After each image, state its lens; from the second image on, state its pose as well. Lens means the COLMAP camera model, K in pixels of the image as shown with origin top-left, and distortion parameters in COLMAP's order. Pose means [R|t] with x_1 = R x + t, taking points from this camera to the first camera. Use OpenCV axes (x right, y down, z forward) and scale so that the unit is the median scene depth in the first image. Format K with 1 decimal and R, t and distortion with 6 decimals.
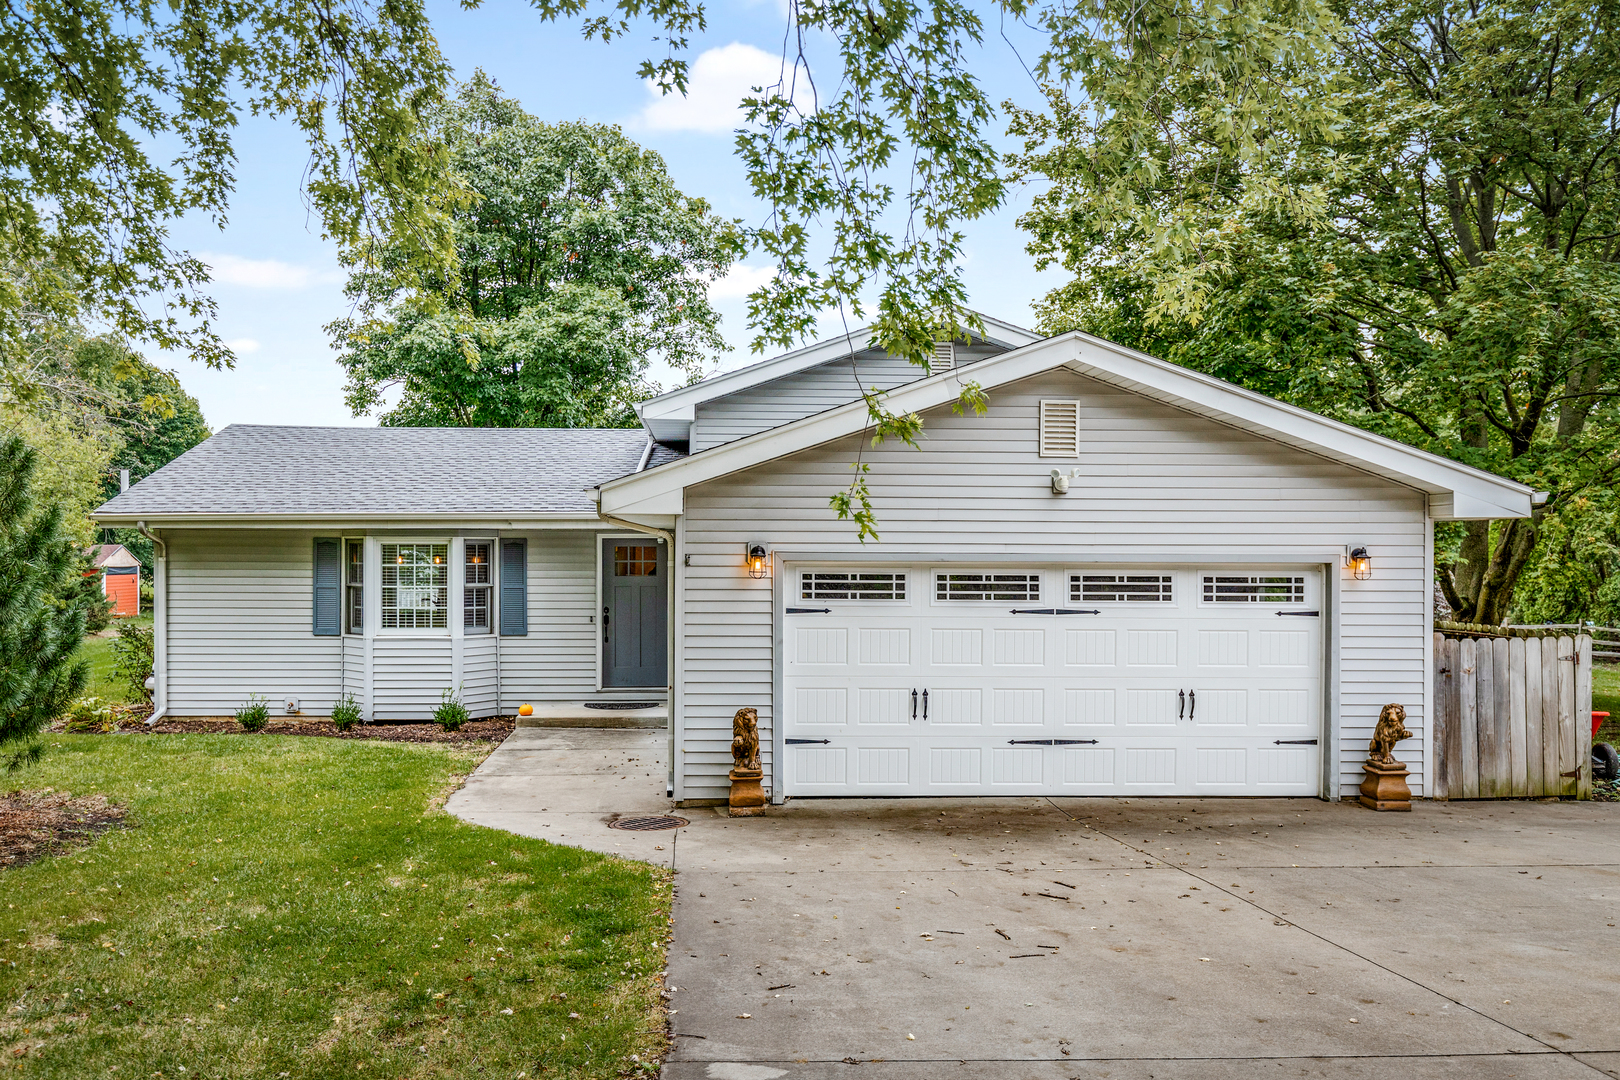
lens RADIAL K [[927.6, 0, 405.8], [0, 927.6, 483.4], [0, 0, 1]] dist [-0.000345, -0.000440]
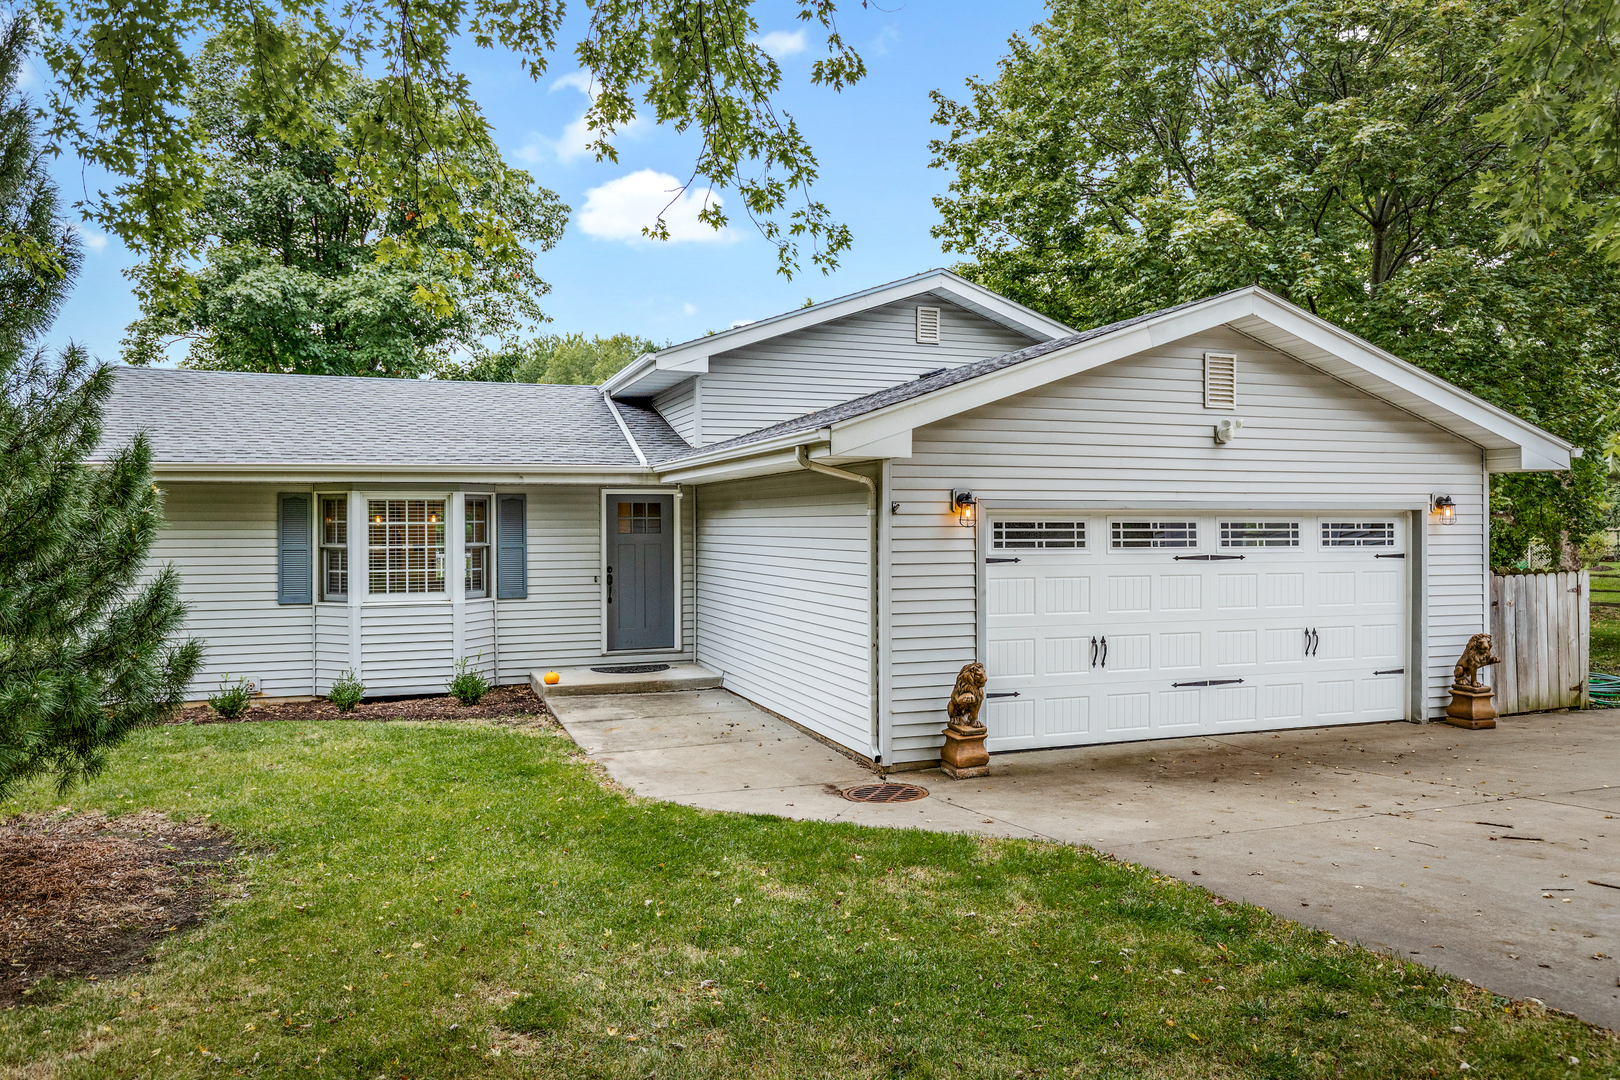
lens RADIAL K [[927.6, 0, 405.8], [0, 927.6, 483.4], [0, 0, 1]] dist [-0.000345, -0.000440]
pose [[0.959428, 0.011238, 0.281729, -0.434897], [-0.020205, 0.999377, 0.028942, 0.042178], [-0.281228, -0.033460, 0.959057, 0.253279]]
